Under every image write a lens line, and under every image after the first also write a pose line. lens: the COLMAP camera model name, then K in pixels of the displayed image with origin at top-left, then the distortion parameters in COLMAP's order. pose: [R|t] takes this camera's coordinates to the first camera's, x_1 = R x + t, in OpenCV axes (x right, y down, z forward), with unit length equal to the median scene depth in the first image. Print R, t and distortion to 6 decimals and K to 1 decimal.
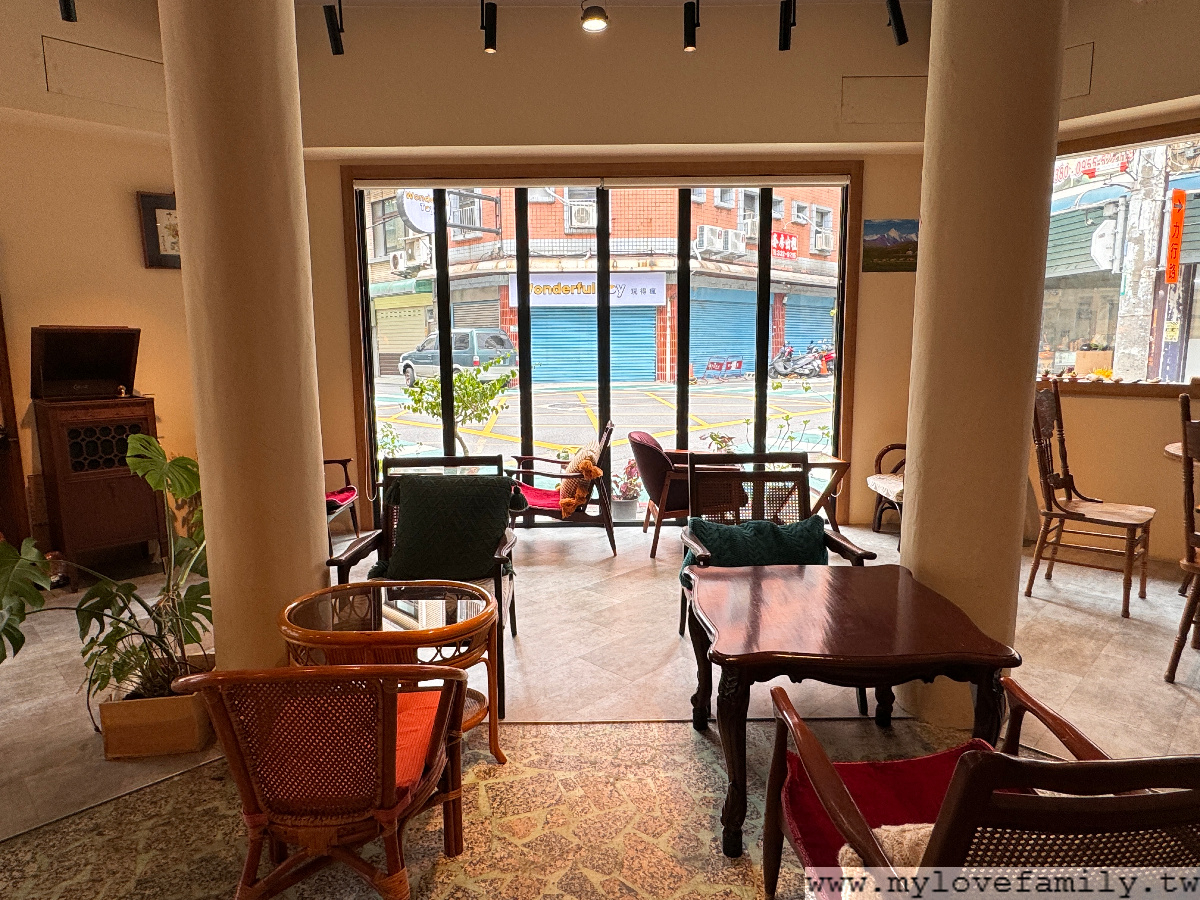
lens RADIAL K [[717.5, 0, 600.0], [0, 717.5, 450.0], [0, 0, 1]] dist [-0.000865, 0.000058]
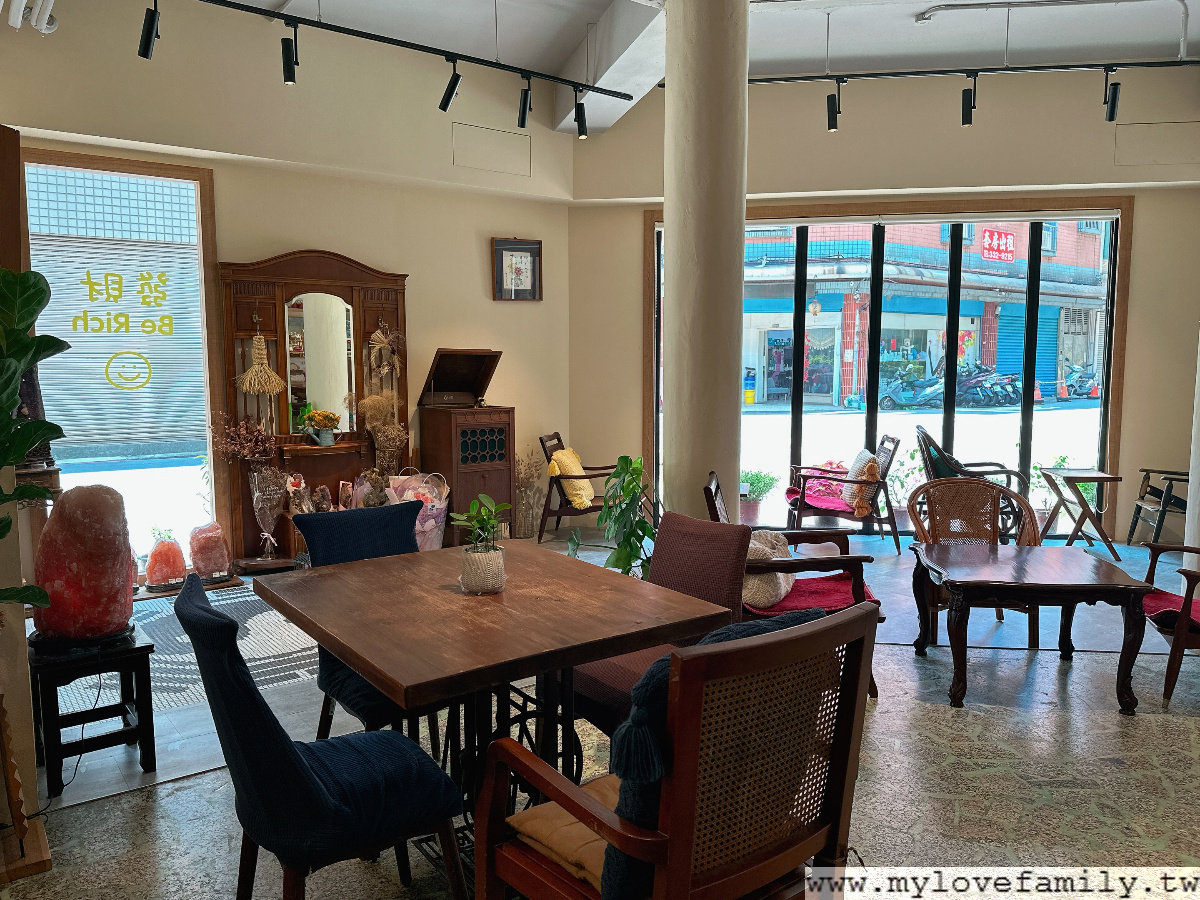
lens RADIAL K [[882.0, 0, 600.0], [0, 882.0, 450.0], [0, 0, 1]] dist [-0.011121, -0.007715]
pose [[0.987078, 0.023114, -0.158564, -0.195642], [-0.030448, 0.998568, -0.043976, 0.051594], [0.157320, 0.048236, 0.986369, -0.378200]]
